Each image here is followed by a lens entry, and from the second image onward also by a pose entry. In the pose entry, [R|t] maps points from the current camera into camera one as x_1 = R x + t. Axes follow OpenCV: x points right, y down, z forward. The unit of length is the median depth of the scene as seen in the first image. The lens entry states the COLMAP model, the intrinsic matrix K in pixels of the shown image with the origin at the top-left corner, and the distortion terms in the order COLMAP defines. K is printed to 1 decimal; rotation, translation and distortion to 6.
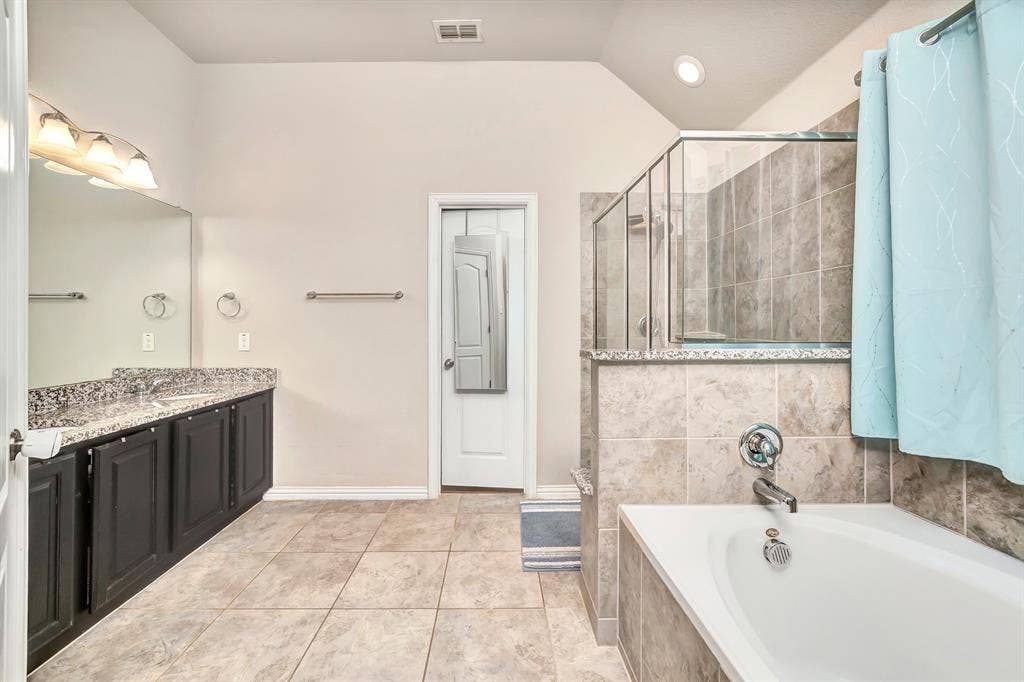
lens RADIAL K [[413.6, 0, 508.8], [0, 413.6, 333.1], [0, 0, 1]] dist [-0.003263, 0.001326]
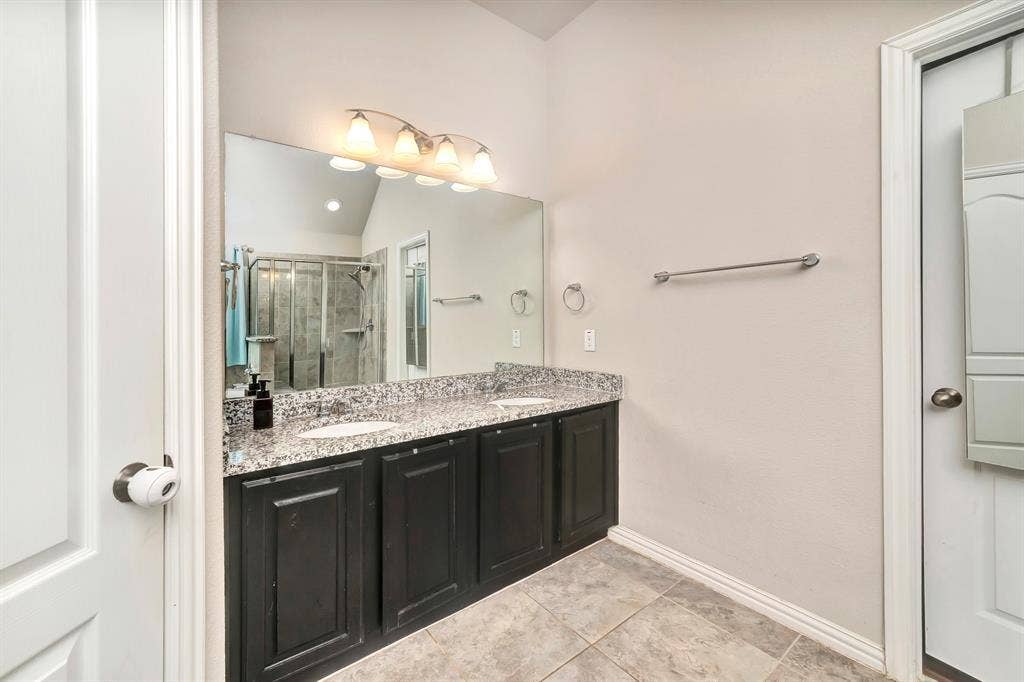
lens RADIAL K [[413.6, 0, 492.2], [0, 413.6, 326.6], [0, 0, 1]] dist [-0.003263, 0.001326]
pose [[0.566173, -0.002033, -0.824284, -0.059556], [0.000165, 0.999997, -0.002353, -0.005387], [0.824286, 0.001196, 0.566172, 0.375324]]
